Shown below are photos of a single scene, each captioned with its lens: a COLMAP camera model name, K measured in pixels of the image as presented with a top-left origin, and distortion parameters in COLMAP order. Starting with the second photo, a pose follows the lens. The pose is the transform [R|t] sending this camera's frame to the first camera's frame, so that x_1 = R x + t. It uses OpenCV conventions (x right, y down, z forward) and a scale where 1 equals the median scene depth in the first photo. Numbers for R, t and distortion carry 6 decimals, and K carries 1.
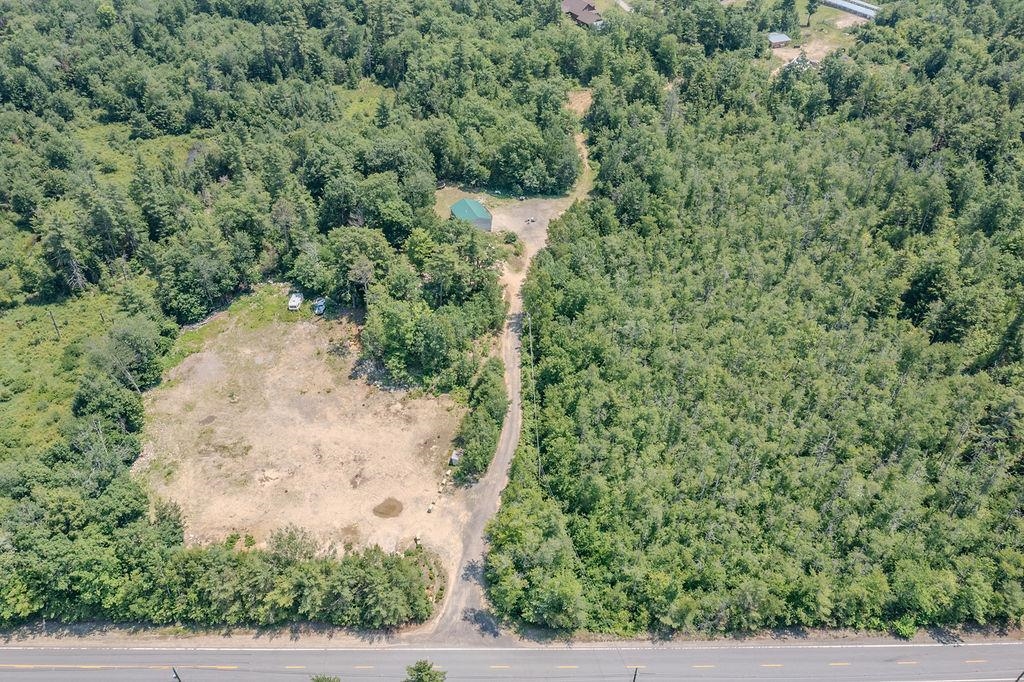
lens RADIAL K [[807.7, 0, 509.7], [0, 807.7, 343.6], [0, 0, 1]] dist [-0.024632, 0.015197]
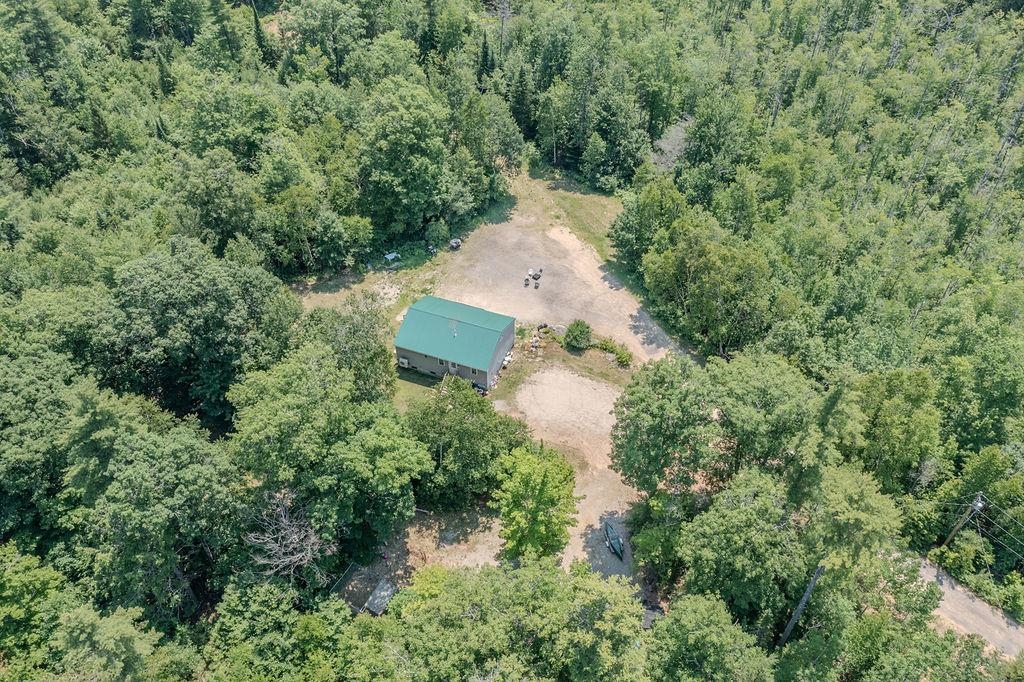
lens RADIAL K [[807.7, 0, 511.0], [0, 807.7, 340.4], [0, 0, 1]] dist [-0.024632, 0.015197]
pose [[0.702695, -0.498182, 0.507971, -0.201742], [0.463368, 0.862220, 0.204613, -0.198011], [-0.539917, 0.091597, 0.836719, 0.579697]]
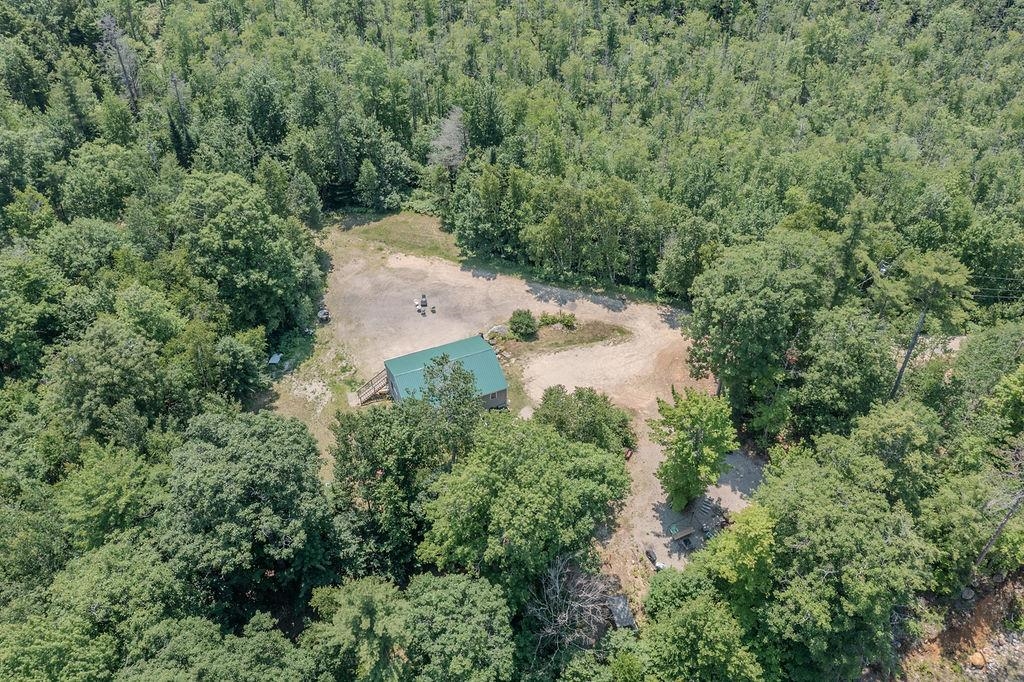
lens RADIAL K [[807.7, 0, 515.9], [0, 807.7, 339.7], [0, 0, 1]] dist [-0.024632, 0.015197]
pose [[0.018039, -0.681792, 0.731324, -0.272729], [0.652667, 0.562136, 0.507965, -0.298140], [-0.757430, 0.468148, 0.455124, 0.700088]]
